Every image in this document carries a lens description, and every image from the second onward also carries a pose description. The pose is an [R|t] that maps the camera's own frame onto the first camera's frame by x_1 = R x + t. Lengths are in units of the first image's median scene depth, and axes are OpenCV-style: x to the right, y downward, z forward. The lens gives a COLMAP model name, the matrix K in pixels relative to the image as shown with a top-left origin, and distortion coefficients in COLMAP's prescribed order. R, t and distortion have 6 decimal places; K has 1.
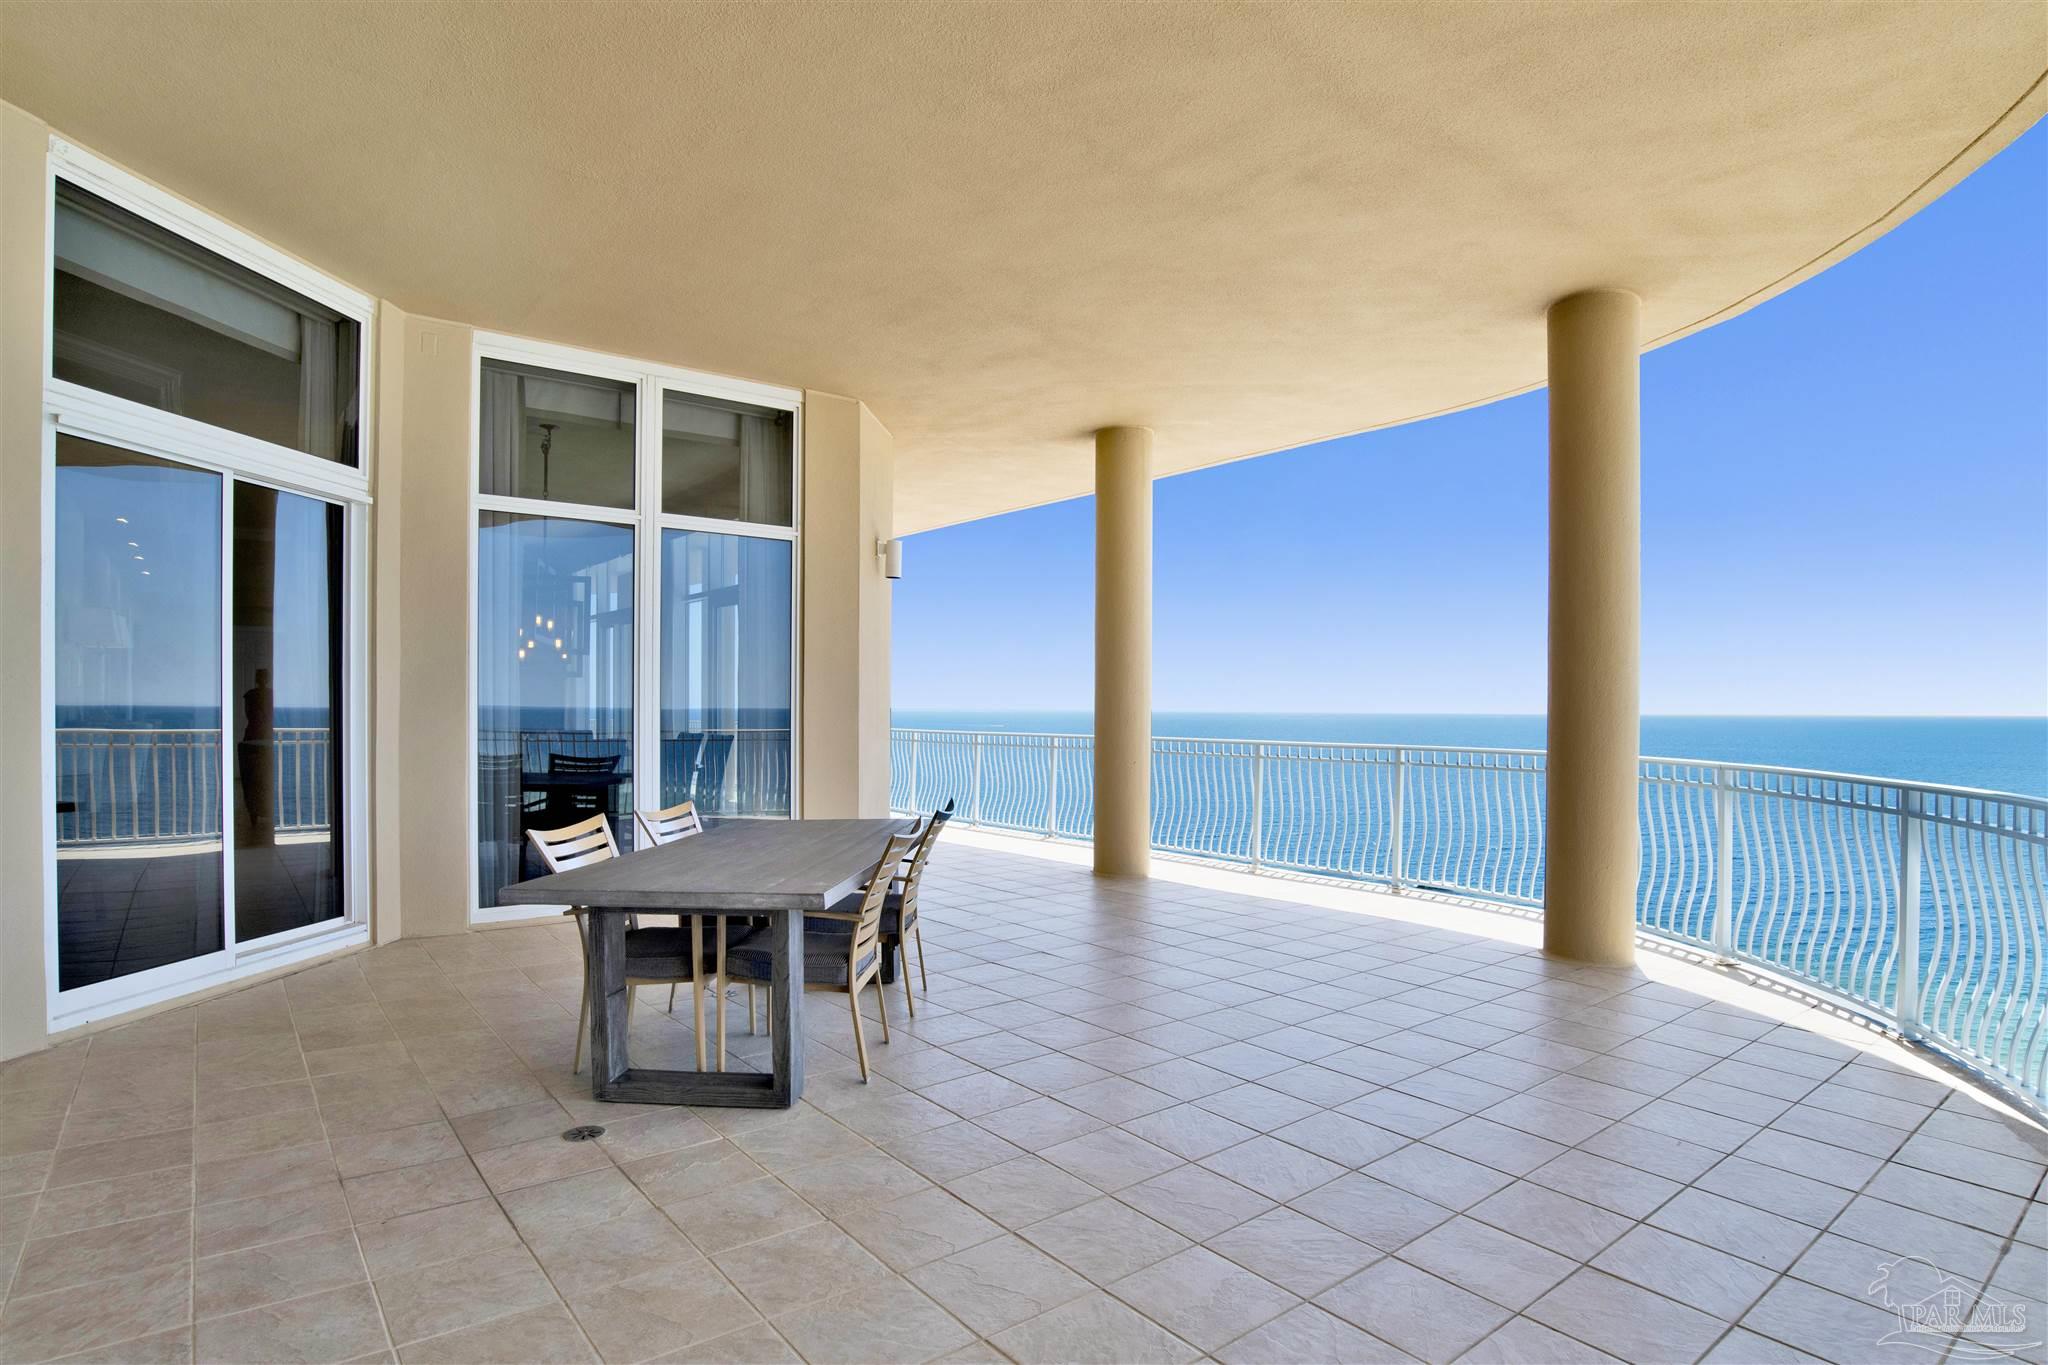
lens RADIAL K [[1069.6, 0, 1021.7], [0, 1069.6, 687.3], [0, 0, 1]] dist [-0.026817, 0.031281]
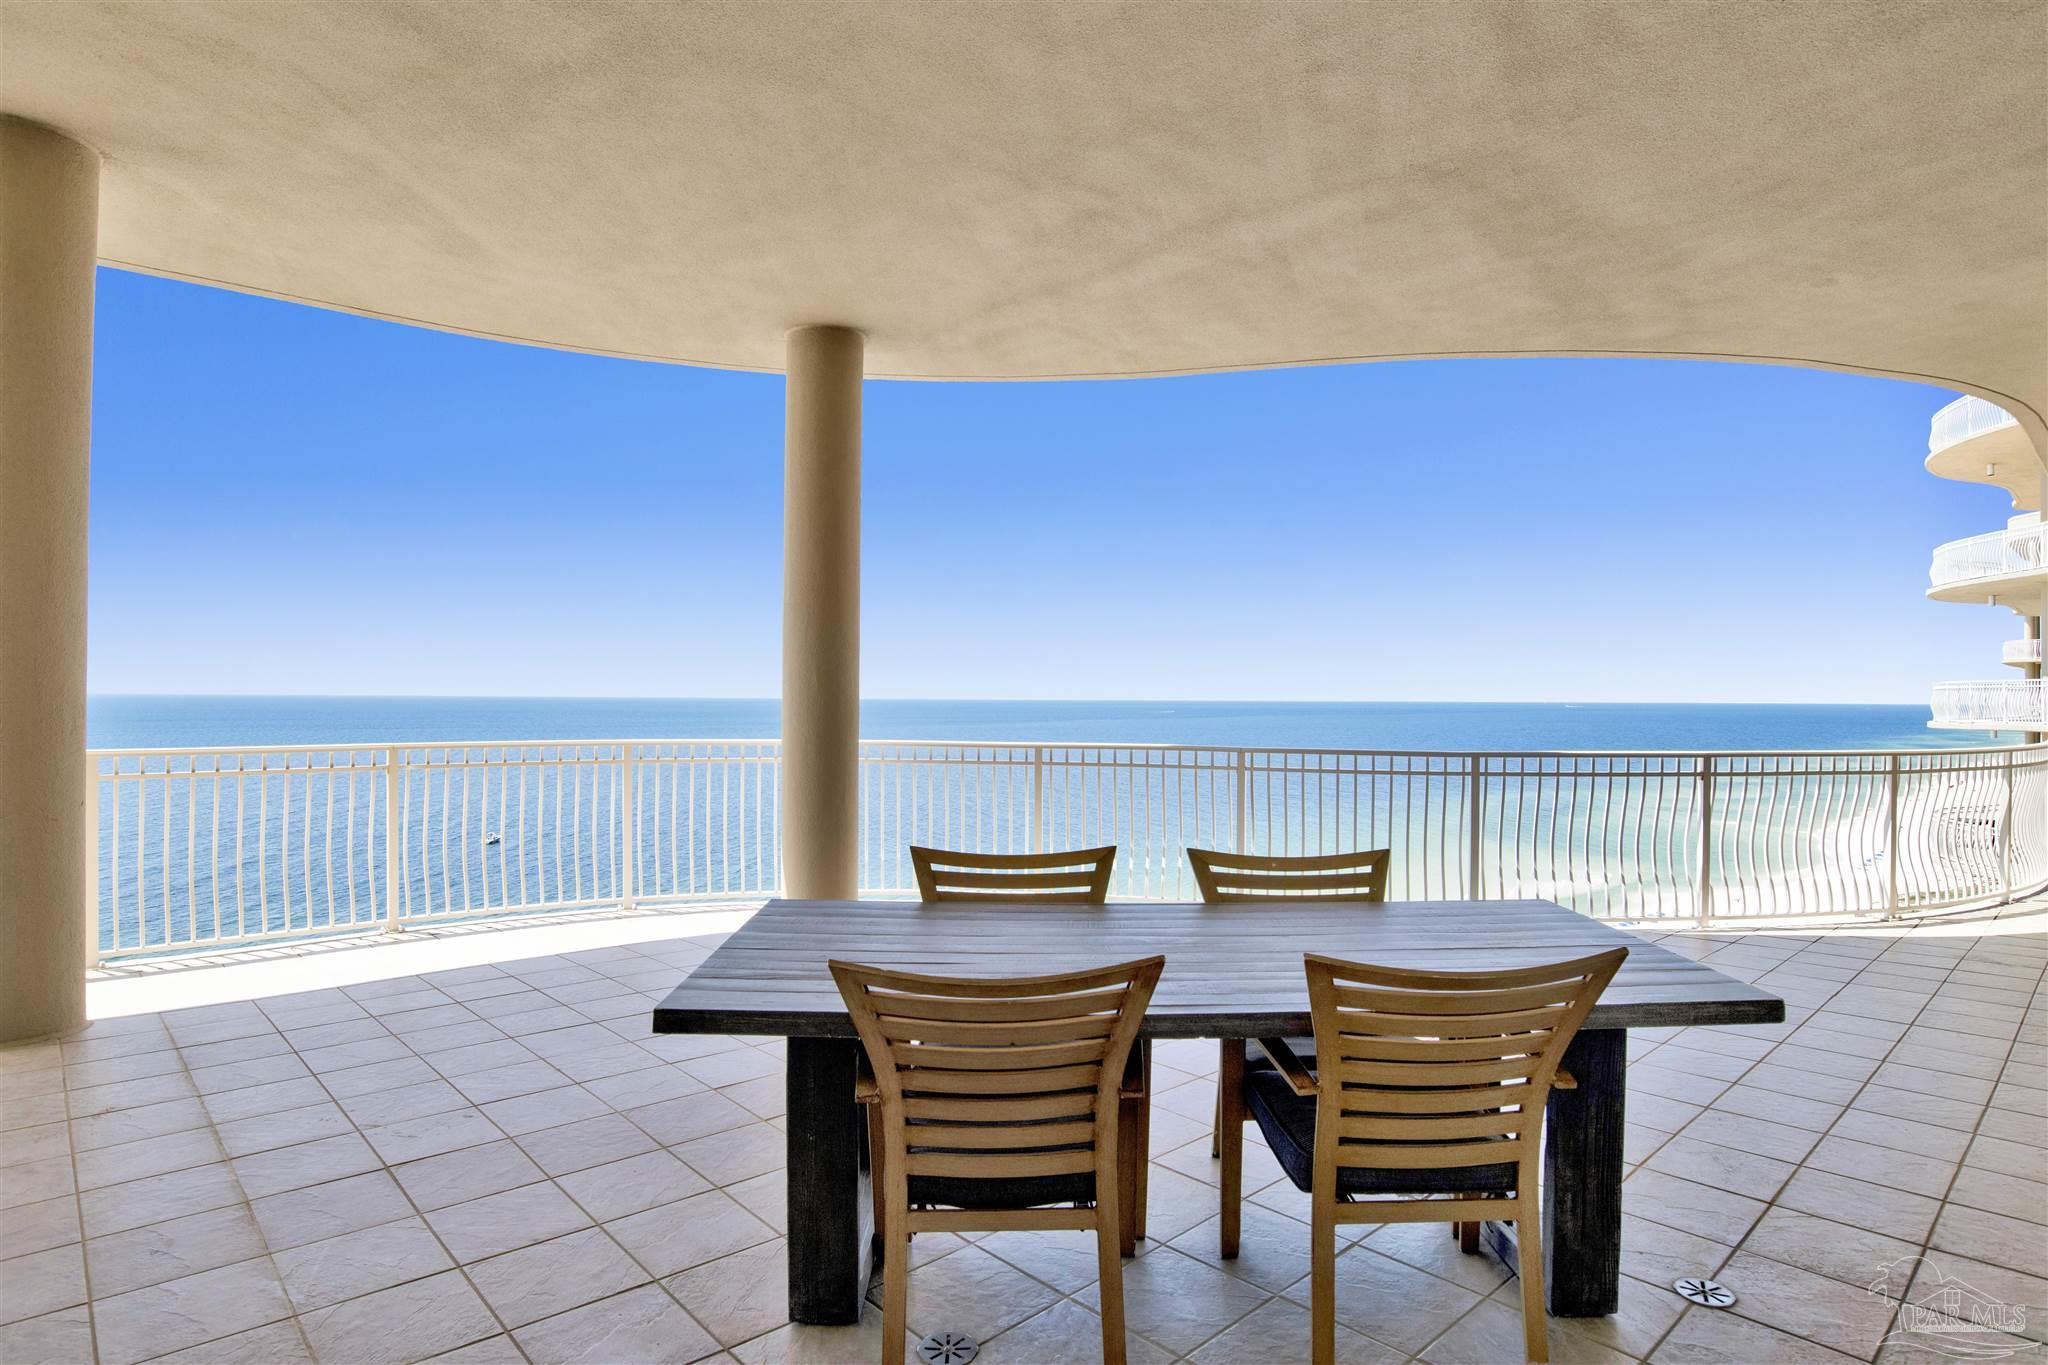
lens RADIAL K [[1151.6, 0, 1024.0], [0, 1151.6, 682.5], [0, 0, 1]] dist [0.001313, 0.000575]
pose [[-0.038611, 0.008821, 0.999215, -0.808248], [-0.025427, 0.999629, -0.009808, 0.013169], [-0.998931, -0.025786, -0.038373, 0.984955]]
